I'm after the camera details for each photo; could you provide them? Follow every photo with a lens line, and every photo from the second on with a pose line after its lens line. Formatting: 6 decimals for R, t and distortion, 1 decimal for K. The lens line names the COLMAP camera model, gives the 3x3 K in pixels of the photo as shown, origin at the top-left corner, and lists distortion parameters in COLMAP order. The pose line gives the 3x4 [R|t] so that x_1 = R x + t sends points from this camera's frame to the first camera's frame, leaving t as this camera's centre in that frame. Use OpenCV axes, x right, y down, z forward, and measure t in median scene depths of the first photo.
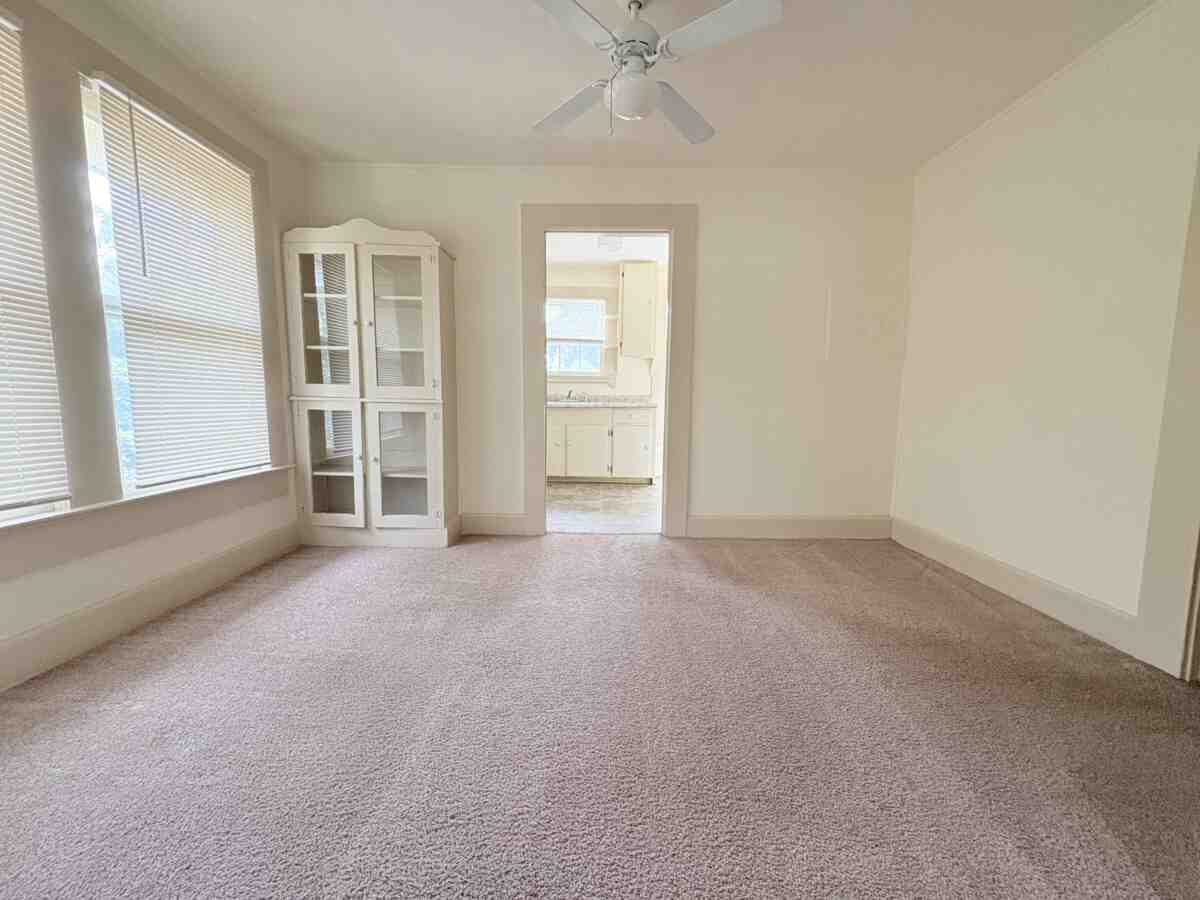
lens RADIAL K [[488.2, 0, 597.6], [0, 488.2, 449.4], [0, 0, 1]] dist [0.000100, -0.000054]
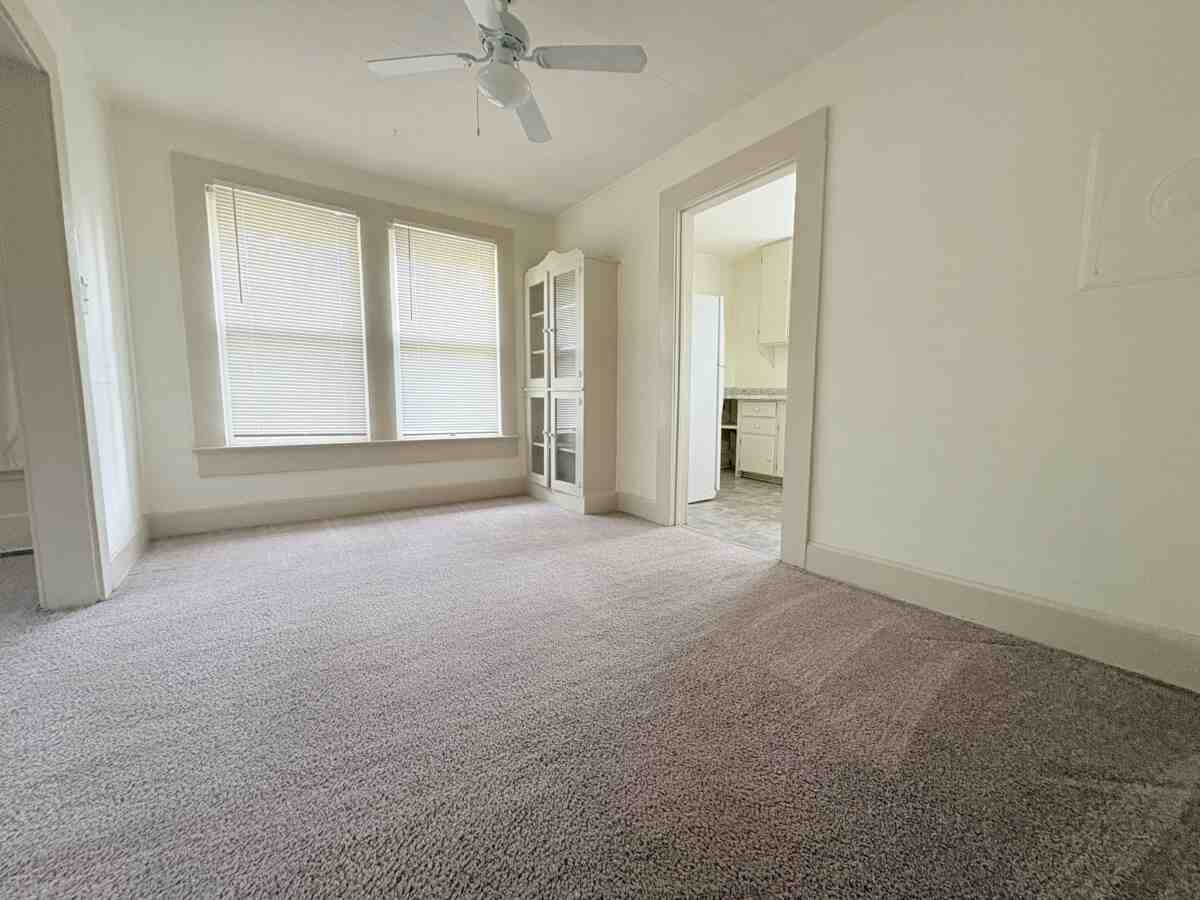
lens RADIAL K [[471.9, 0, 558.8], [0, 471.9, 439.9], [0, 0, 1]] dist [-0.002358, -0.000141]
pose [[0.558777, 0.066042, -0.826684, 0.579353], [-0.089756, 0.995785, 0.018882, 0.007600], [0.824446, 0.063648, 0.562350, 0.313101]]
